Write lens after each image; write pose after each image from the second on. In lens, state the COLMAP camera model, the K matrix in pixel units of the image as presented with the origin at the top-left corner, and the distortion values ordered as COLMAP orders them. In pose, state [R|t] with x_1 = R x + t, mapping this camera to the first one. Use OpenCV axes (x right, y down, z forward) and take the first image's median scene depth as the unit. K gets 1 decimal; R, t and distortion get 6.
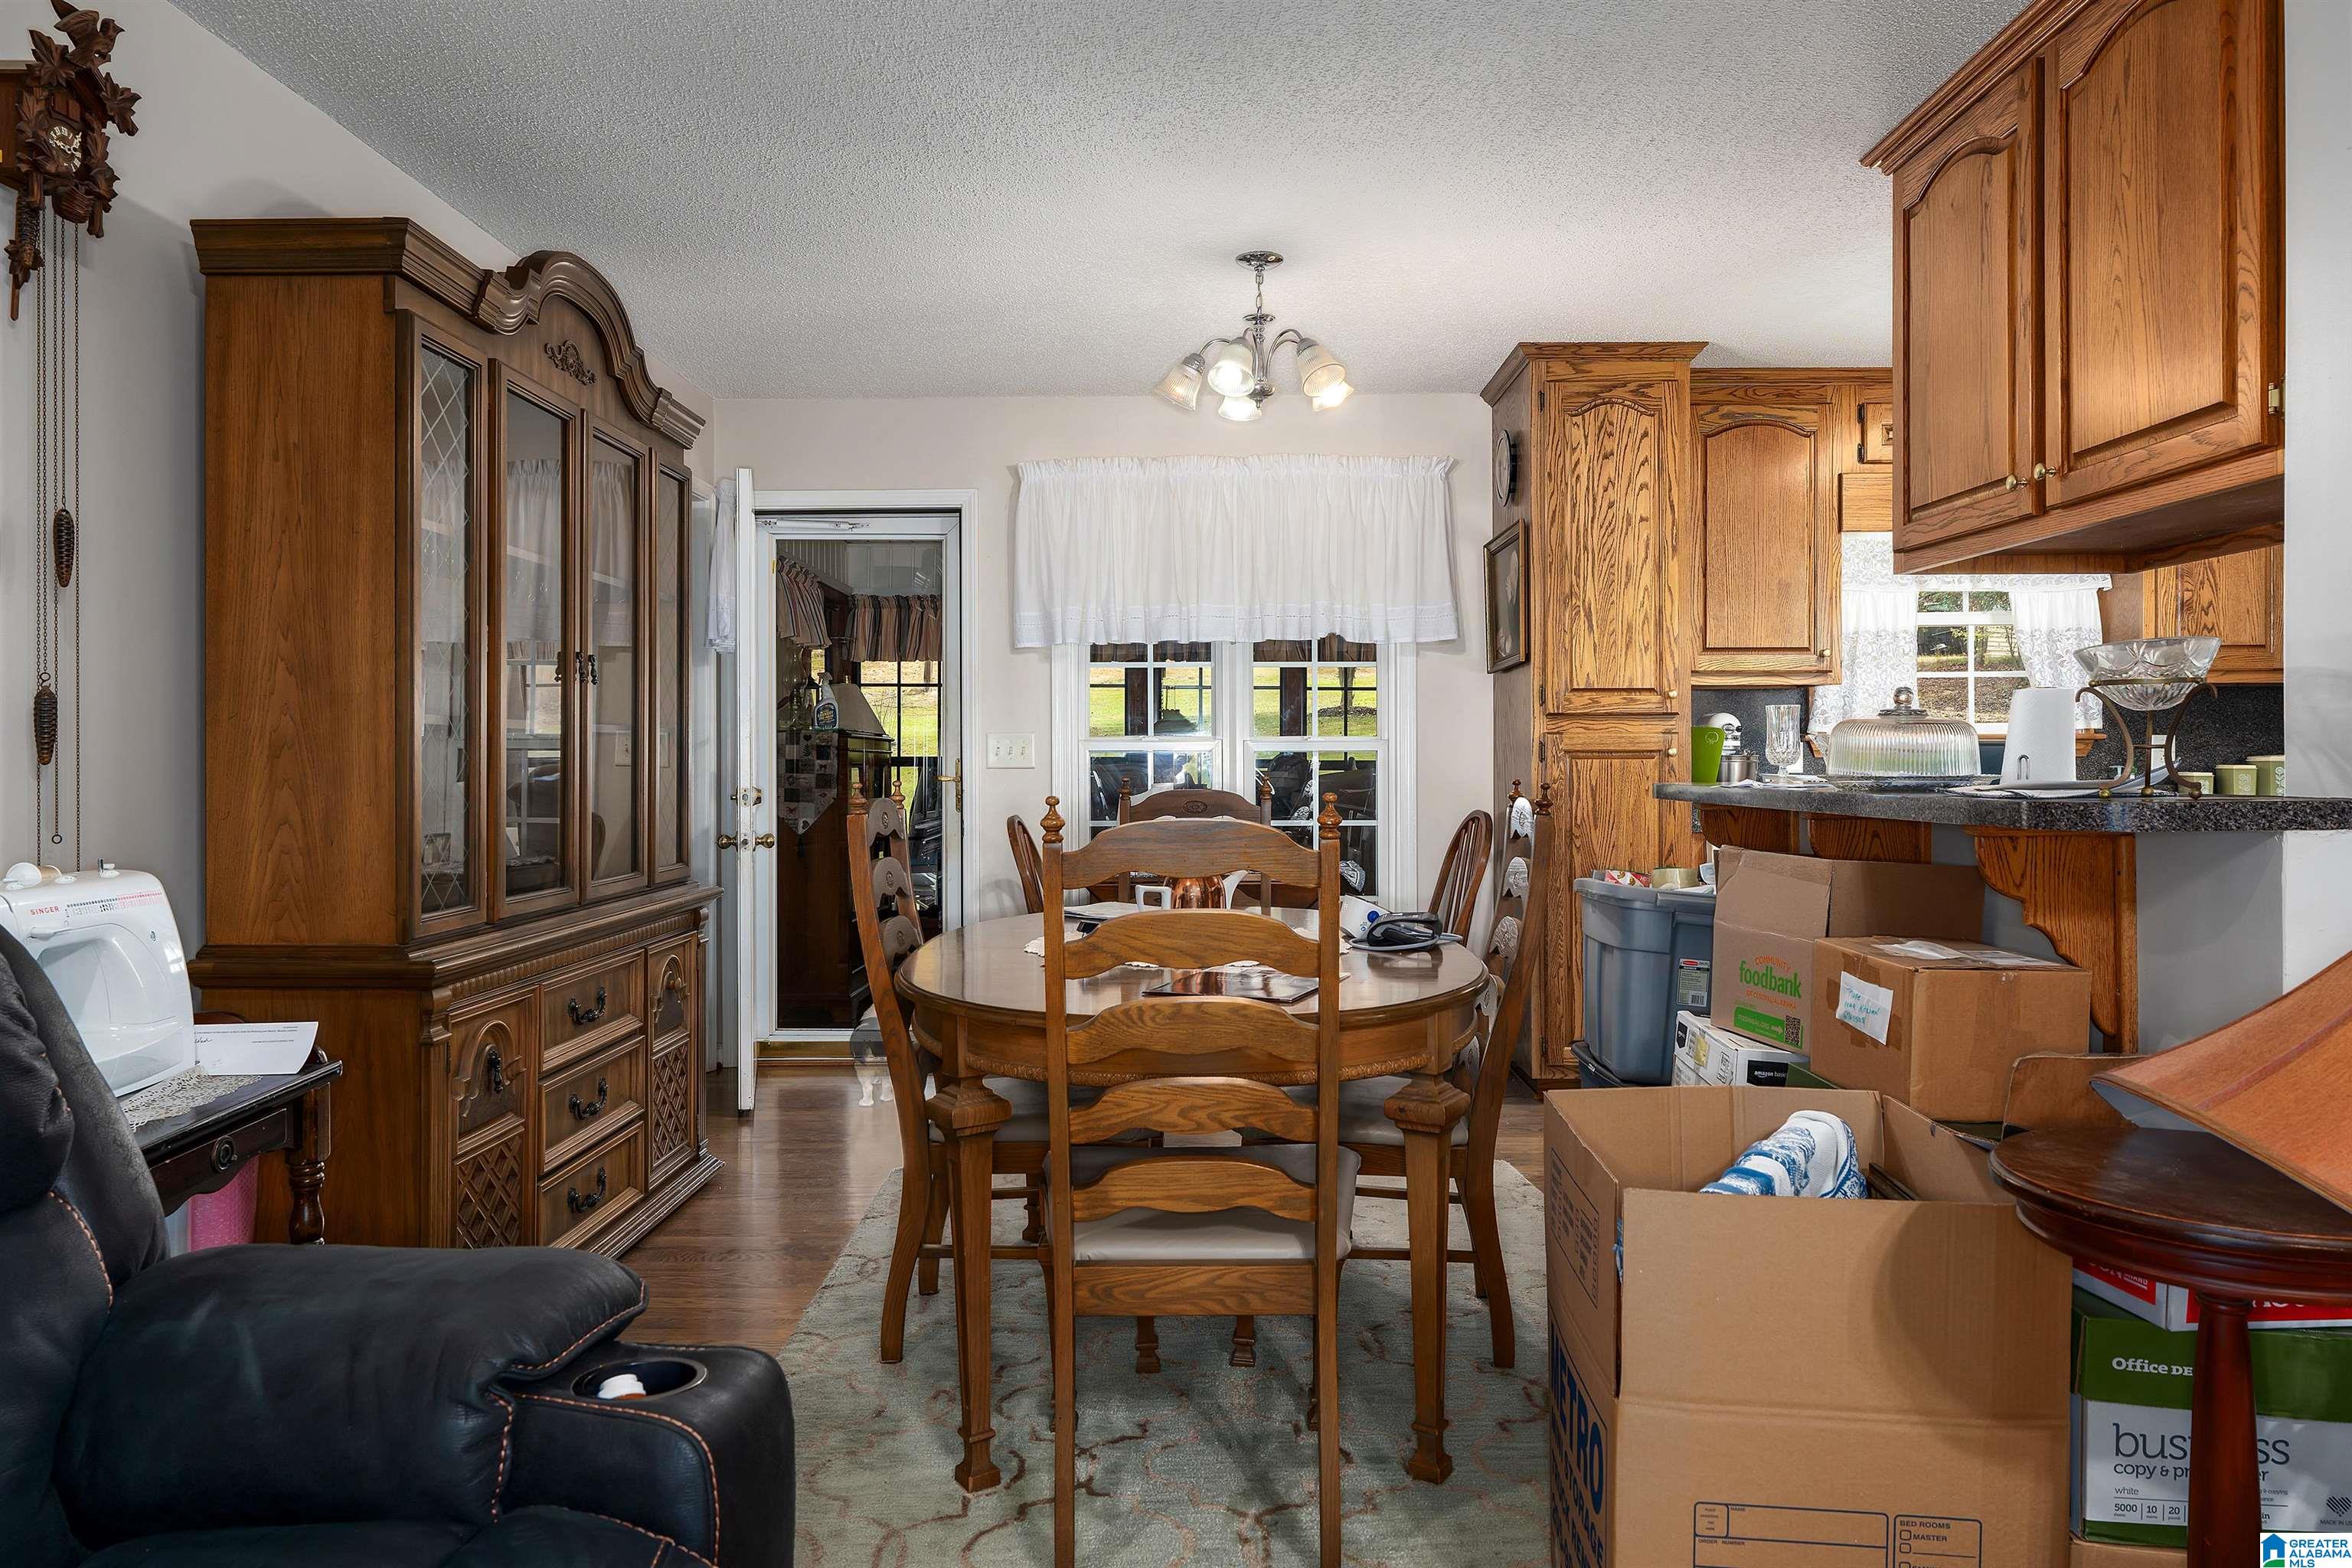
lens RADIAL K [[1495.1, 0, 1182.7], [0, 1495.1, 768.0], [0, 0, 1]] dist [-0.001295, -0.001029]
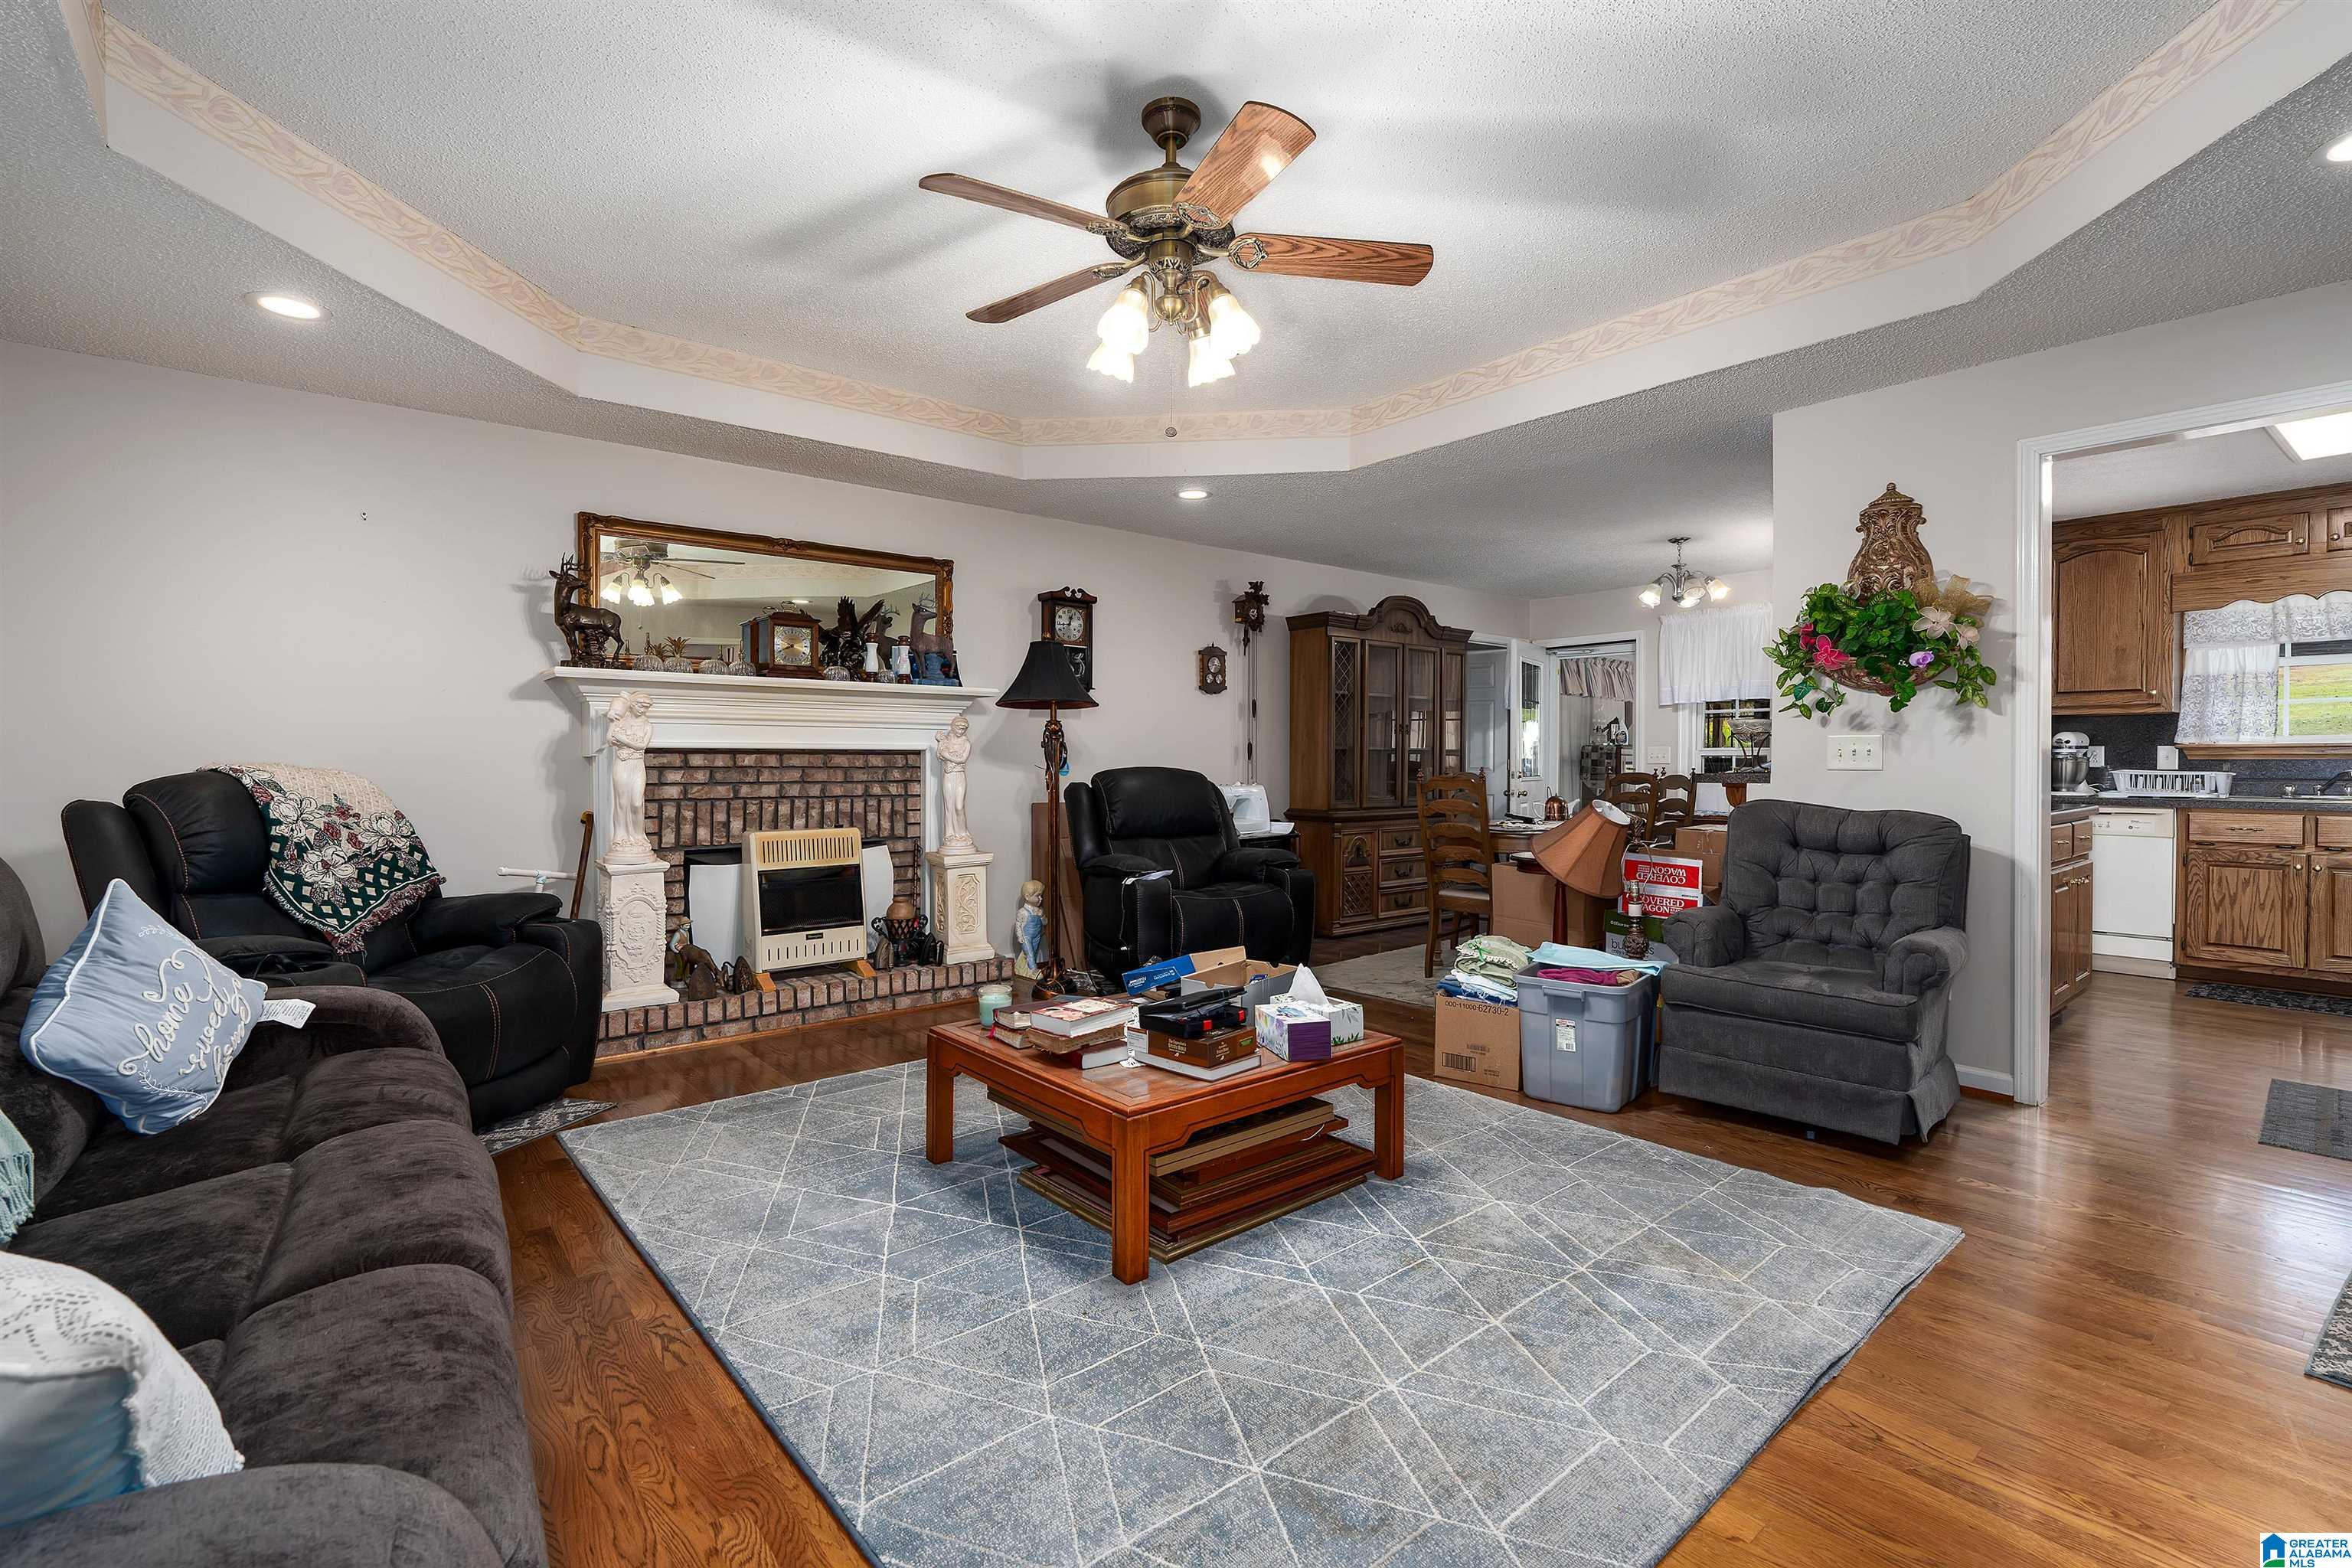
lens RADIAL K [[1055.4, 0, 1187.8], [0, 1055.4, 784.8], [0, 0, 1]] dist [-0.002047, -0.000225]
pose [[0.657351, 0.019228, -0.753339, 1.187477], [-0.006166, 0.999778, 0.020138, 0.007052], [0.753559, -0.008593, 0.657324, -0.946966]]
